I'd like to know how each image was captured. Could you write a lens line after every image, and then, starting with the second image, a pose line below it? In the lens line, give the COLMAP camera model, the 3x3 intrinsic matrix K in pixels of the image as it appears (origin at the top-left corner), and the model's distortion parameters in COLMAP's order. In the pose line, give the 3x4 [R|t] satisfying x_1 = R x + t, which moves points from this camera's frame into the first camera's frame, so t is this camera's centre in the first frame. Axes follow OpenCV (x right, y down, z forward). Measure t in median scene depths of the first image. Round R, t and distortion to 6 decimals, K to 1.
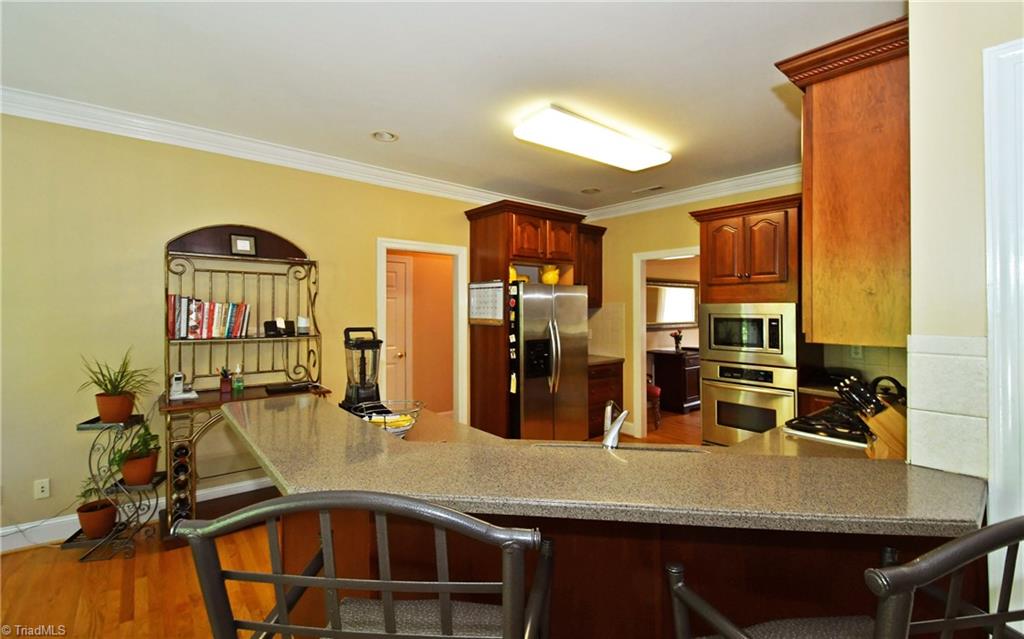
lens RADIAL K [[452.7, 0, 508.2], [0, 452.7, 313.8], [0, 0, 1]] dist [0.015844, -0.000218]
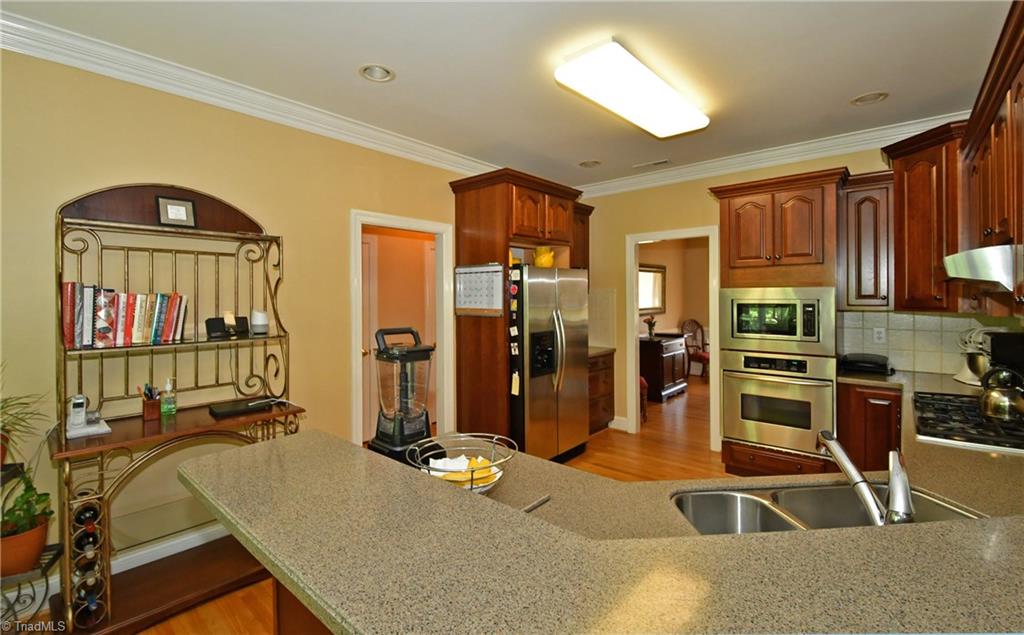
lens RADIAL K [[452.6, 0, 508.0], [0, 452.6, 300.2], [0, 0, 1]] dist [-0.000674, 0.000363]
pose [[0.986664, -0.015037, 0.162074, -0.164264], [0.015320, 0.999883, -0.000495, -0.004527], [-0.162048, 0.002971, 0.986778, 0.190483]]
